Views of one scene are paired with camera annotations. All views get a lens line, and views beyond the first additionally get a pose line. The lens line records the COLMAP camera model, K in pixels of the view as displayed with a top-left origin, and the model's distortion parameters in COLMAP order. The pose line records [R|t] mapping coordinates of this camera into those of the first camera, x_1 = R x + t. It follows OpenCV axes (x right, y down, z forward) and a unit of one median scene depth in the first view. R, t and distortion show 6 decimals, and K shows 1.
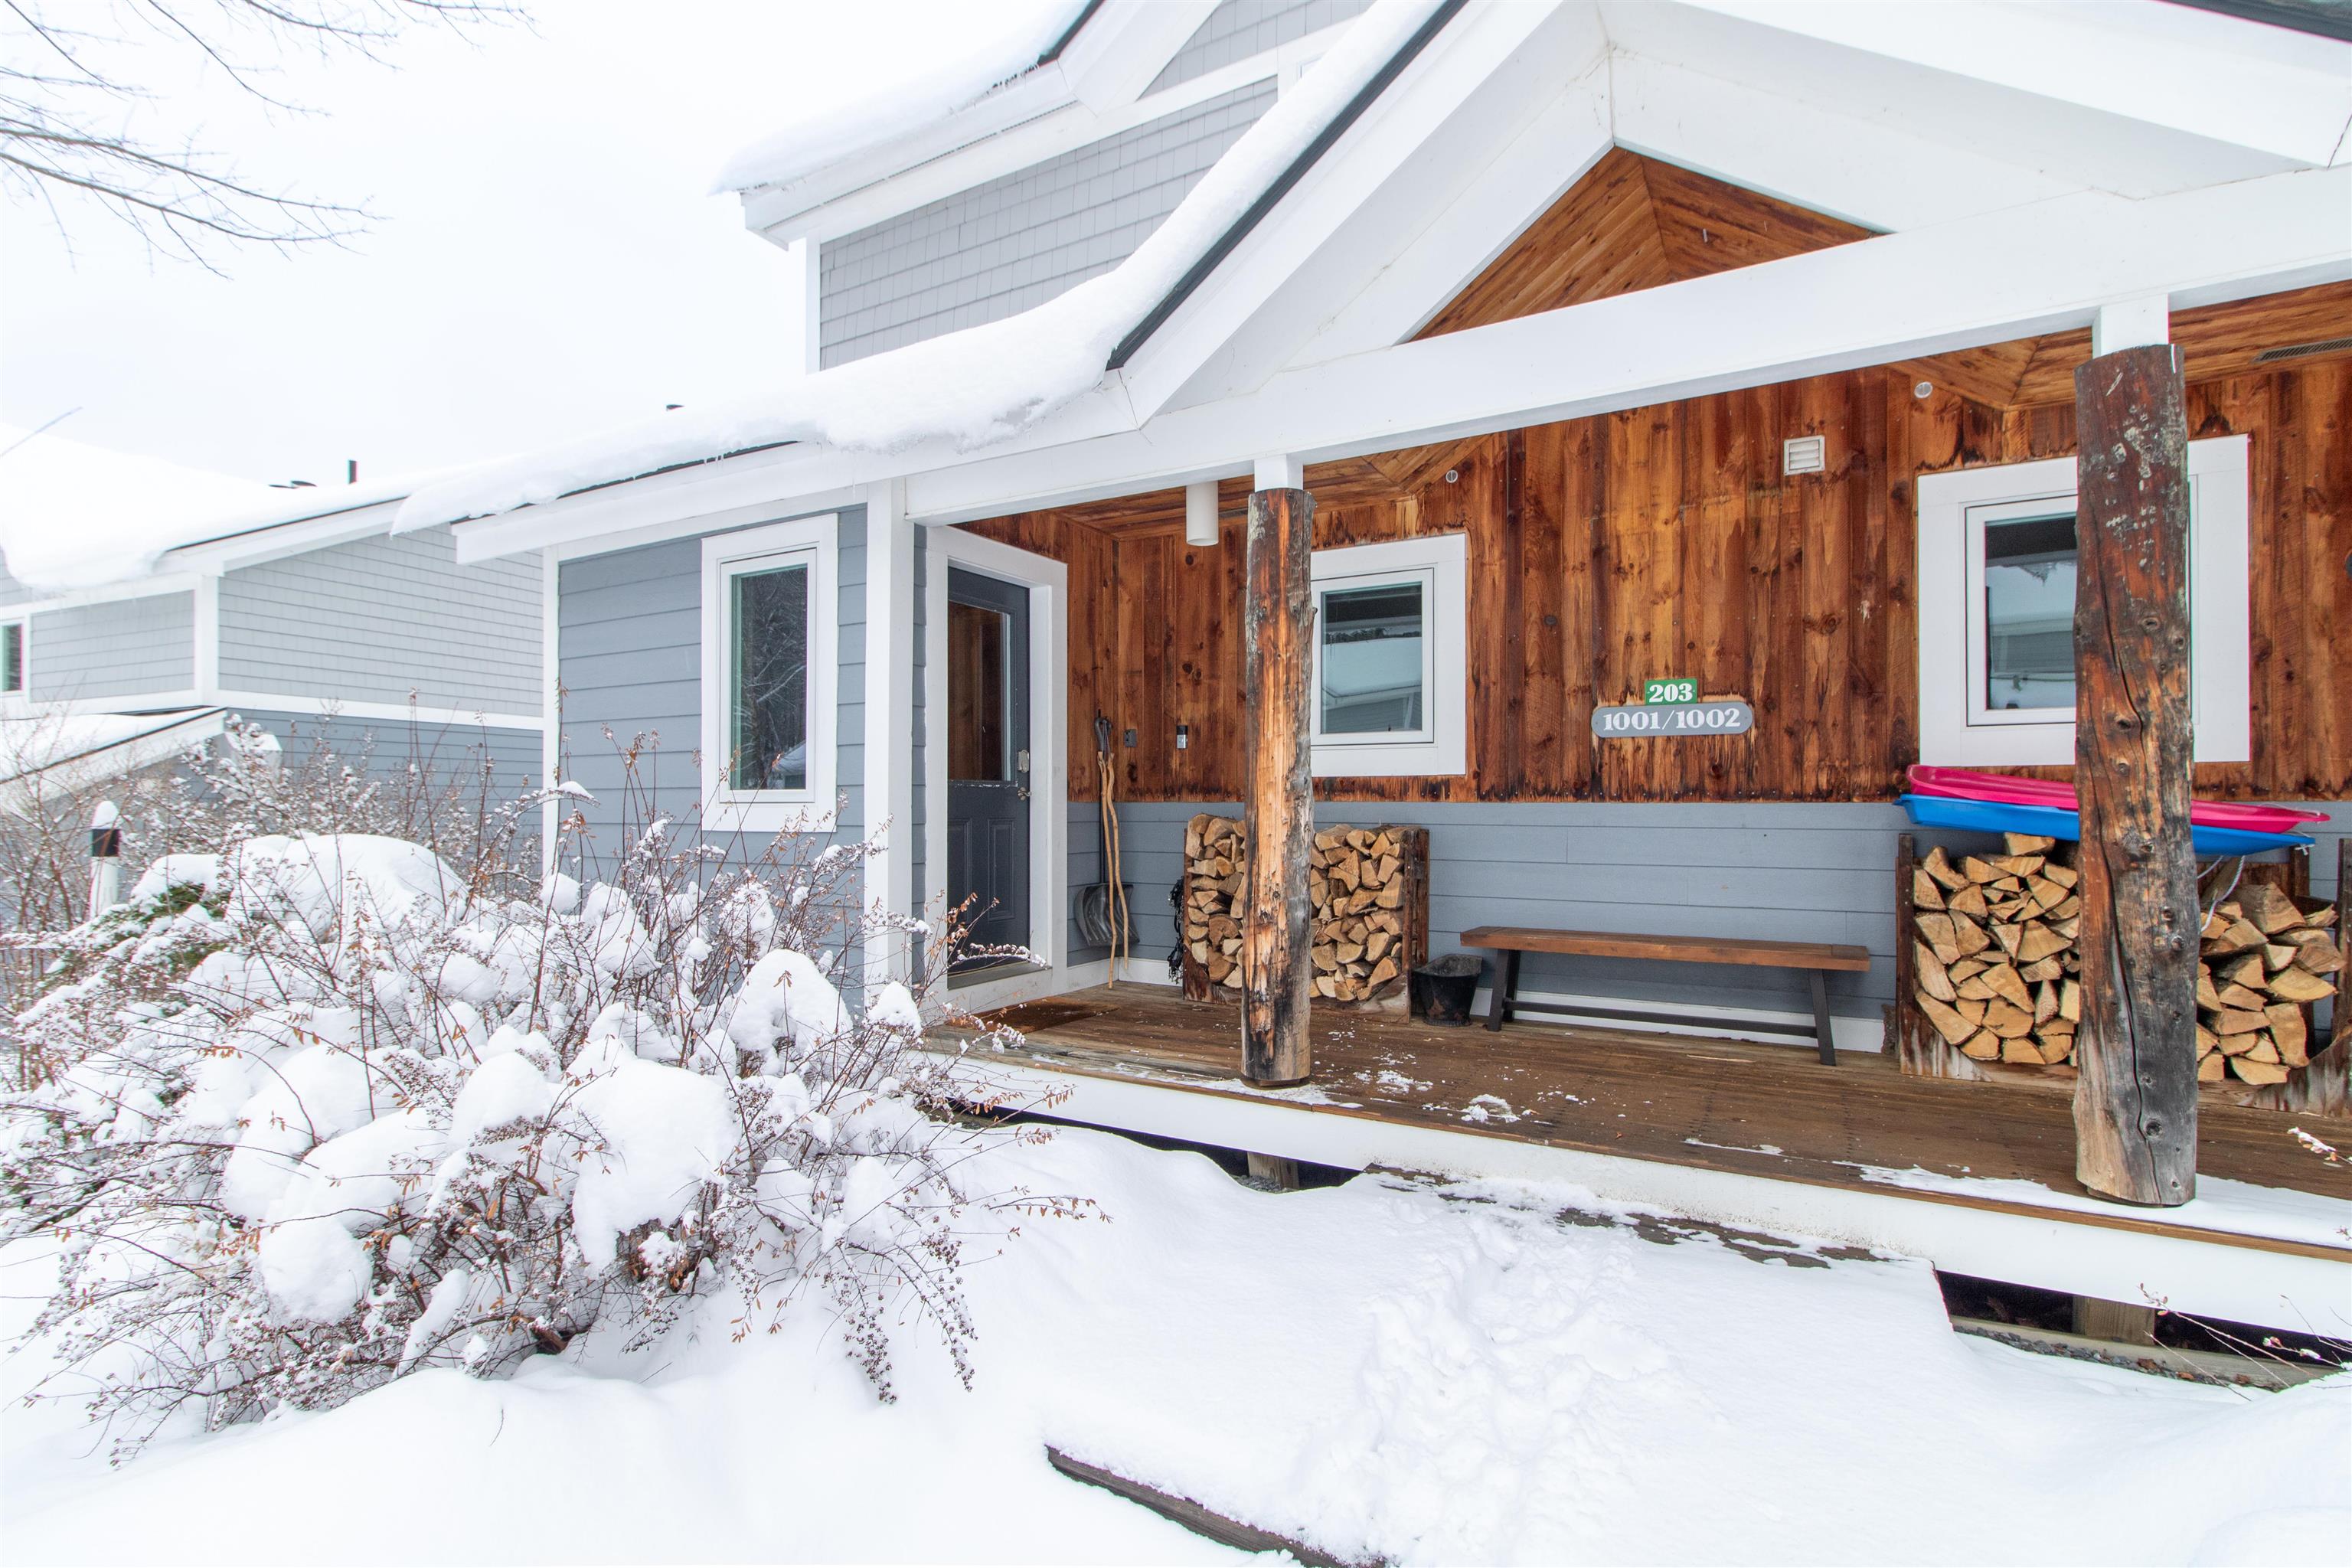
lens RADIAL K [[1083.6, 0, 1182.3], [0, 1083.6, 808.7], [0, 0, 1]] dist [0.002824, 0.001167]
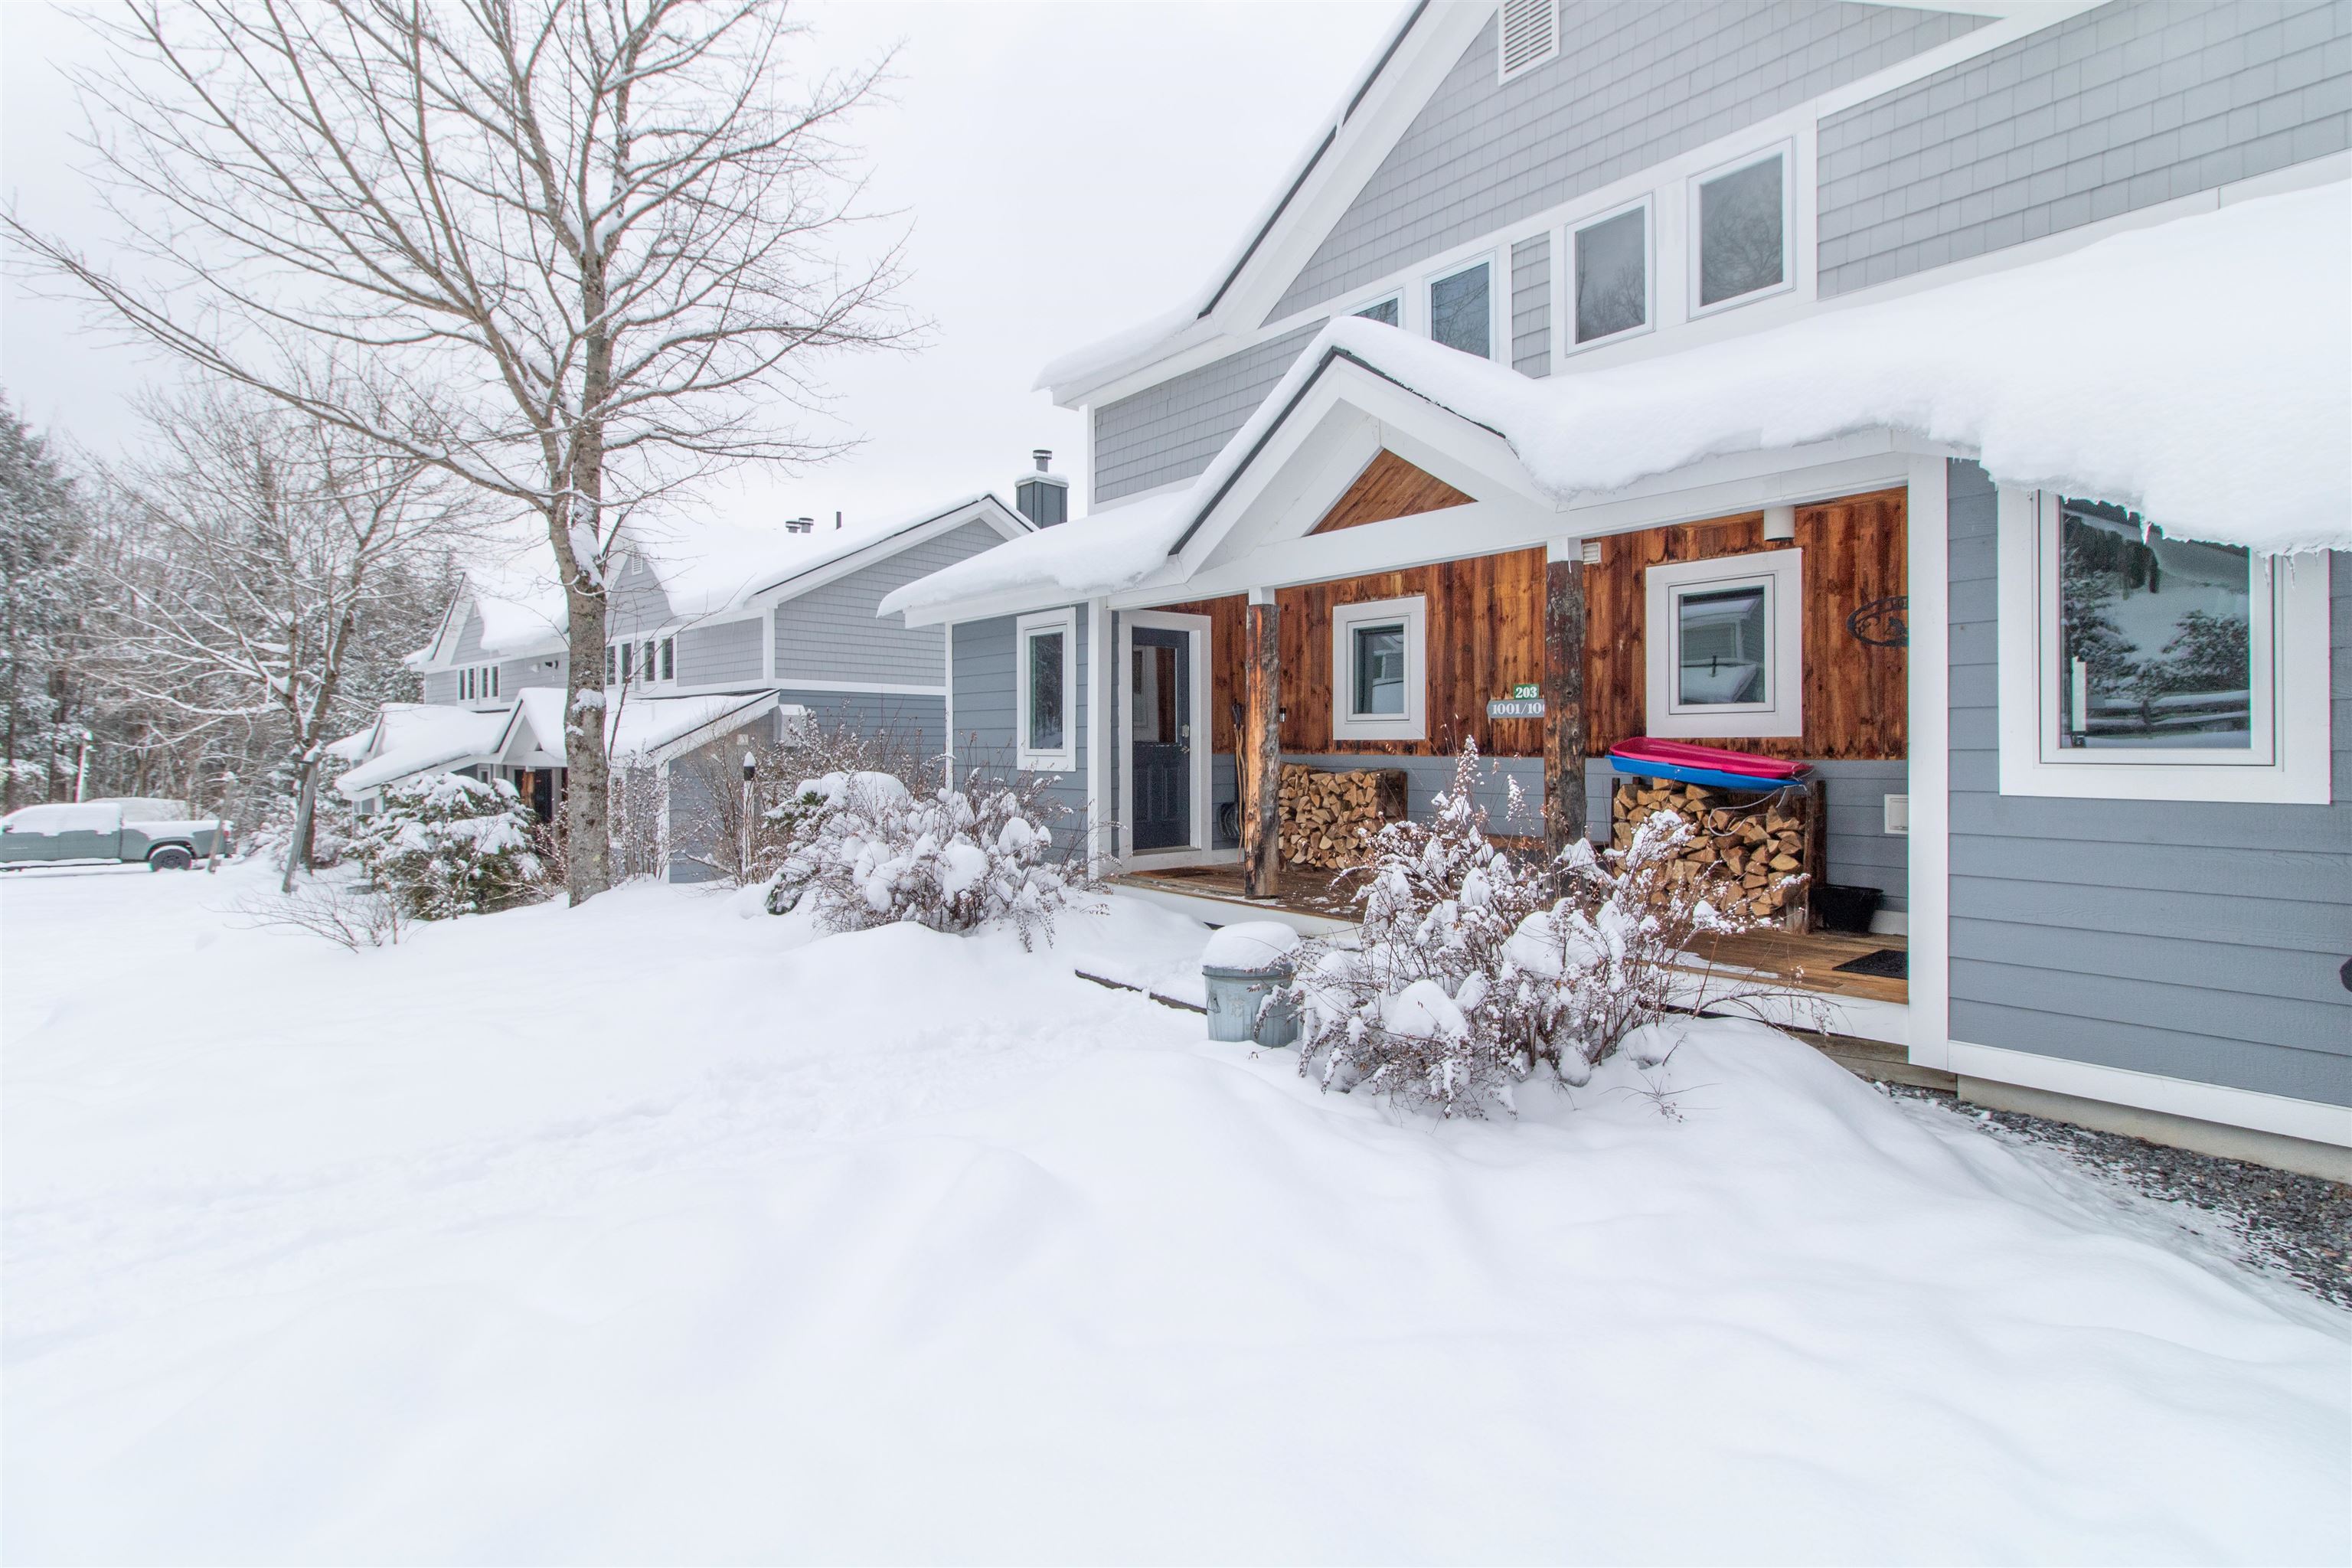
lens RADIAL K [[1083.6, 0, 1176.6], [0, 1083.6, 762.6], [0, 0, 1]] dist [0.002824, 0.001167]
pose [[0.943725, 0.004288, -0.330703, 0.485469], [0.001211, 0.999864, 0.016420, -0.025354], [0.330728, -0.015896, 0.943592, -0.758145]]
